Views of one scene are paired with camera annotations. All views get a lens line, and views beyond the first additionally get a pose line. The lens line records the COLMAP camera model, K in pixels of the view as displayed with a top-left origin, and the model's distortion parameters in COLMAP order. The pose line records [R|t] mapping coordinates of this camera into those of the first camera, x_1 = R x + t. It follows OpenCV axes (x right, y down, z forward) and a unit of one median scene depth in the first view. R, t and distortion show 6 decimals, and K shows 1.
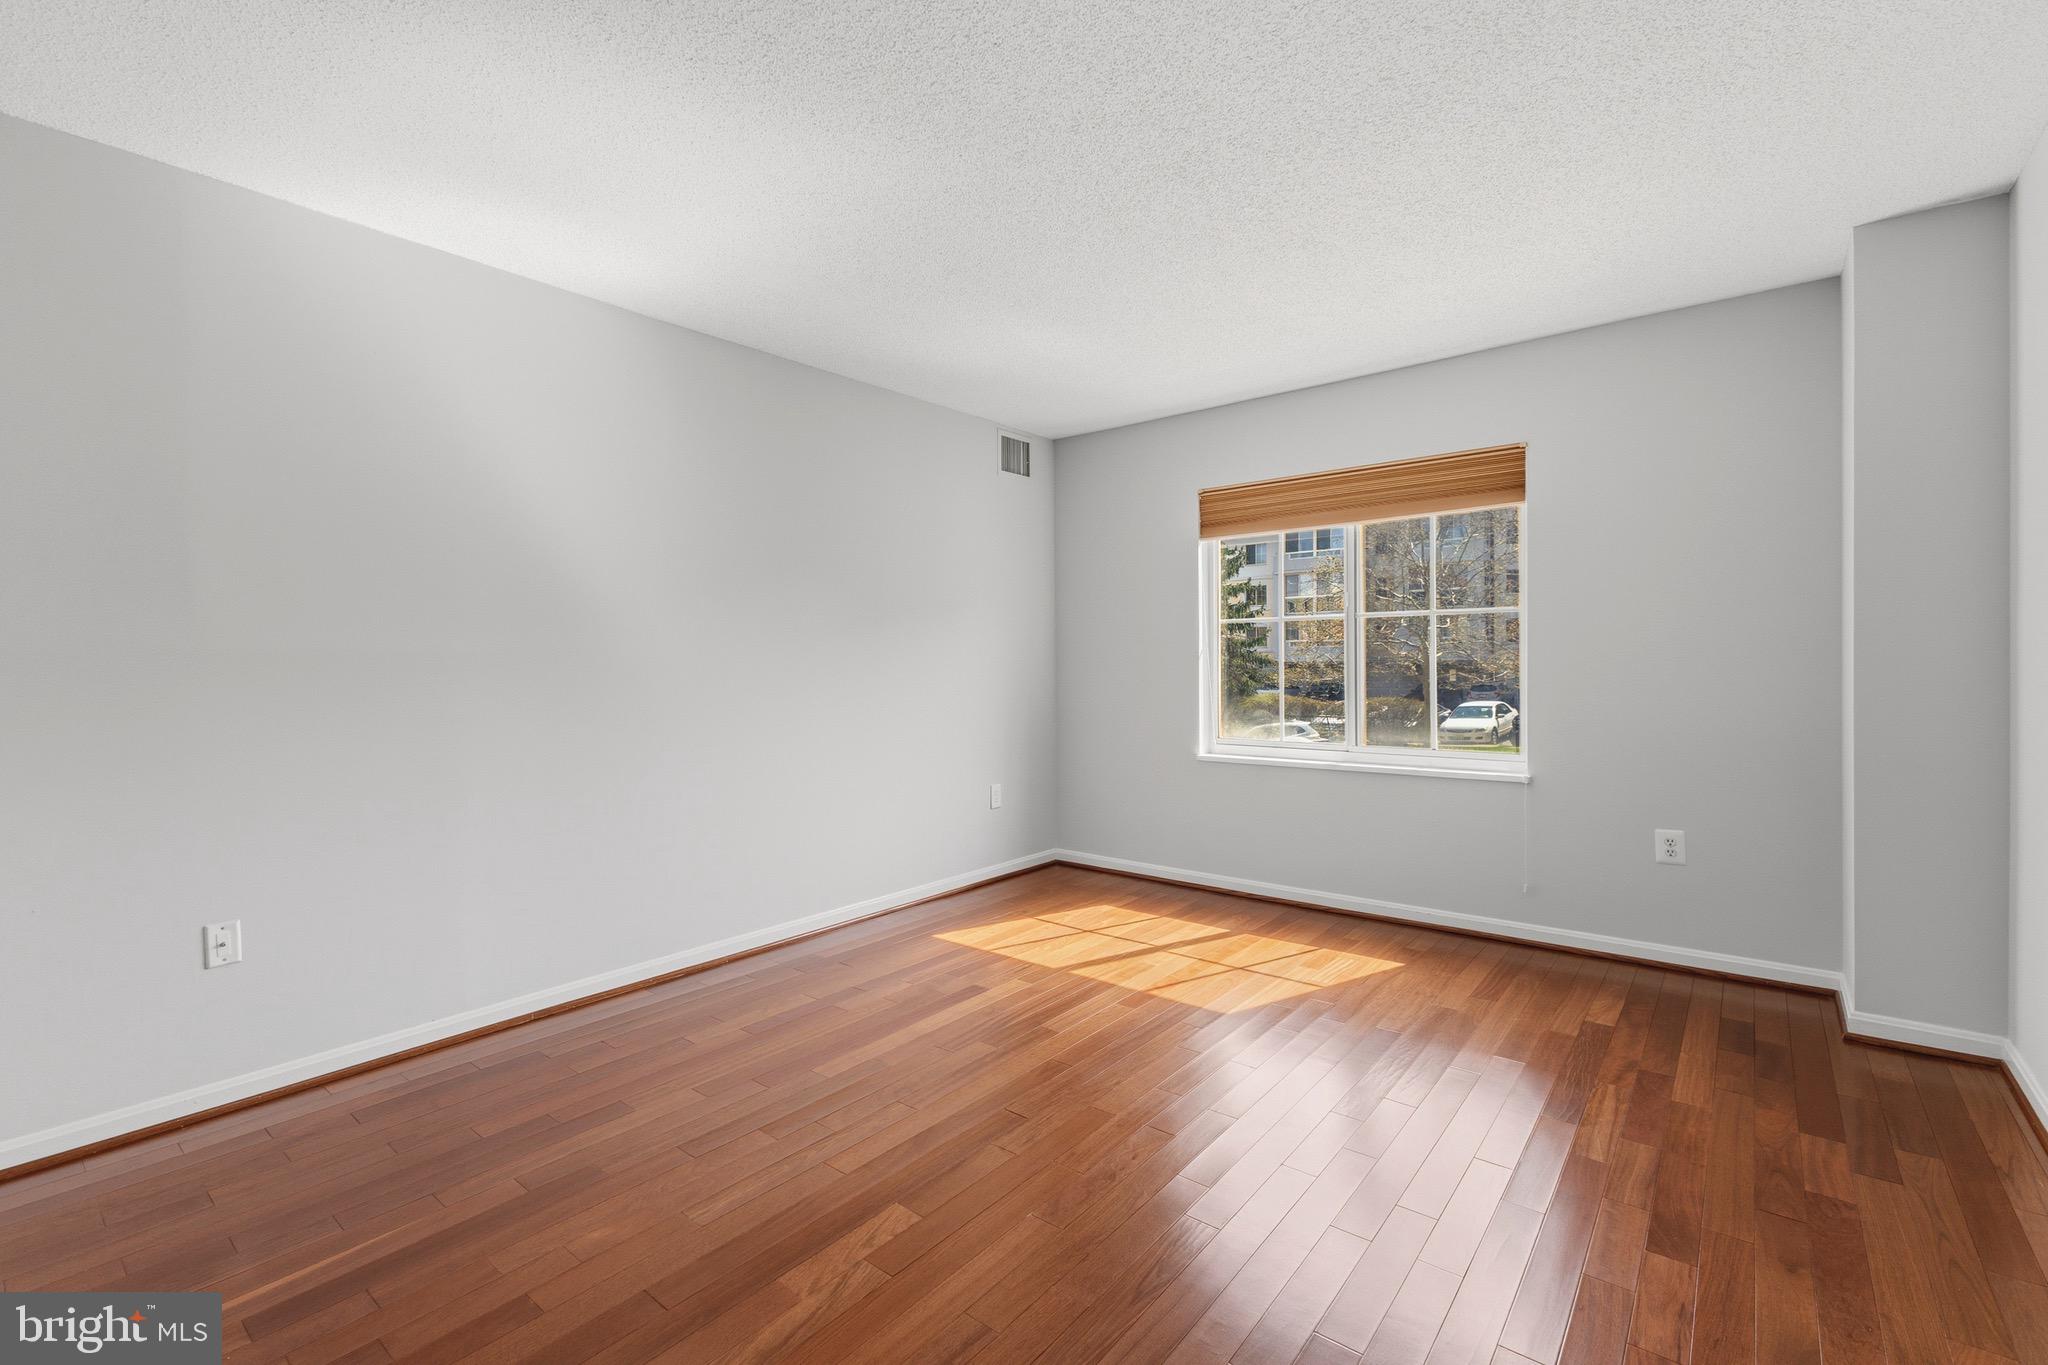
lens RADIAL K [[888.5, 0, 1022.3], [0, 888.5, 673.5], [0, 0, 1]] dist [0.010769, -0.000427]
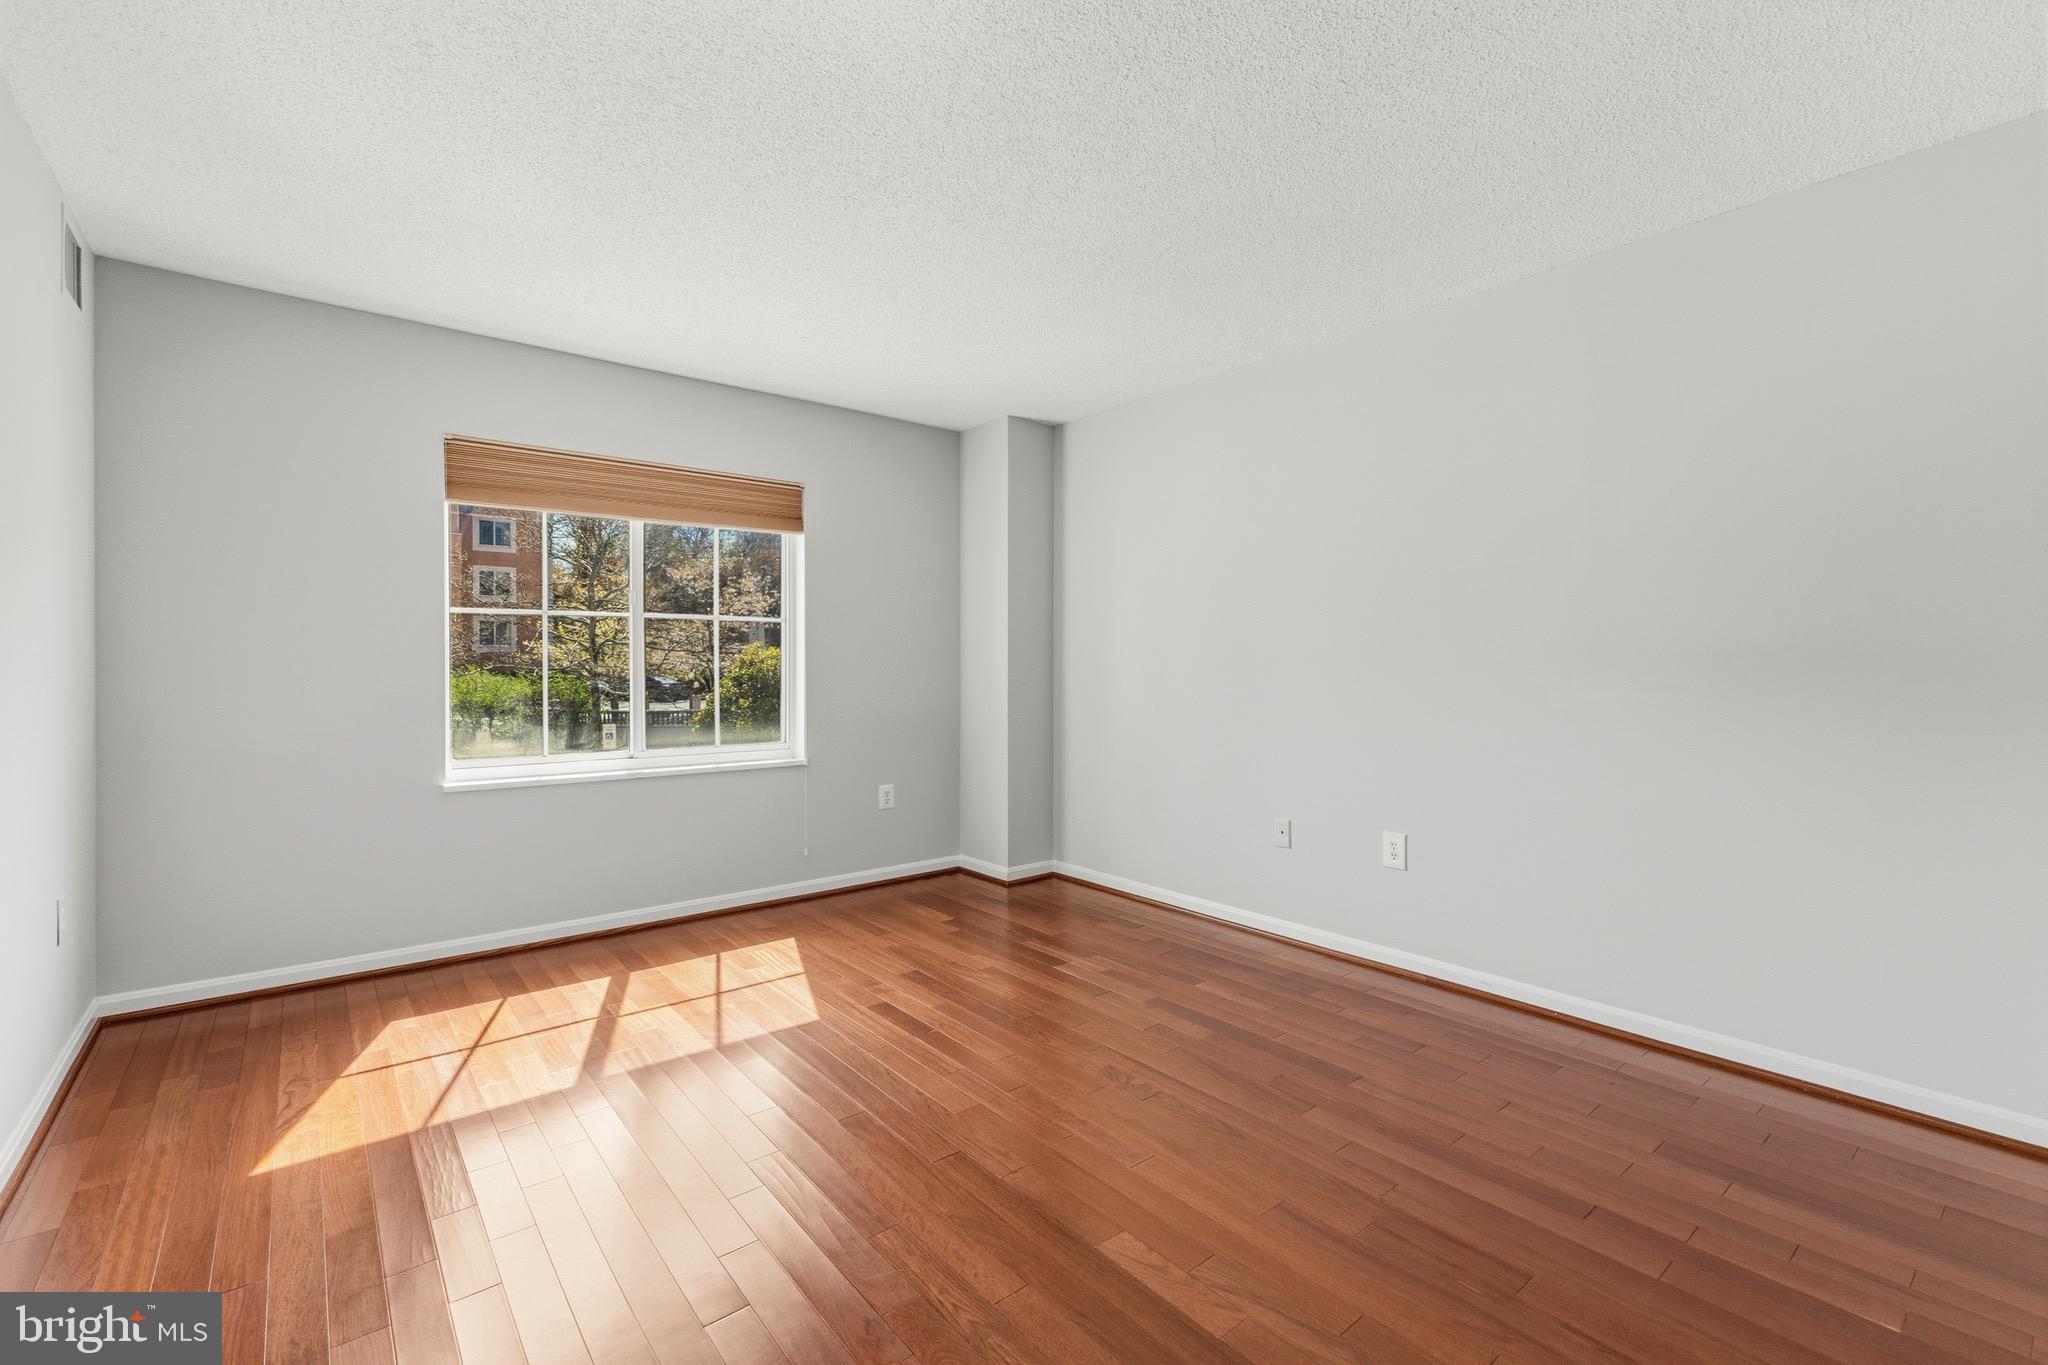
lens RADIAL K [[888.5, 0, 1022.3], [0, 888.5, 673.5], [0, 0, 1]] dist [0.010769, -0.000427]
pose [[0.205817, -0.001322, 0.978590, -0.553410], [0.008726, 0.999962, -0.000484, 0.001700], [-0.978552, 0.008639, 0.205821, 0.460843]]
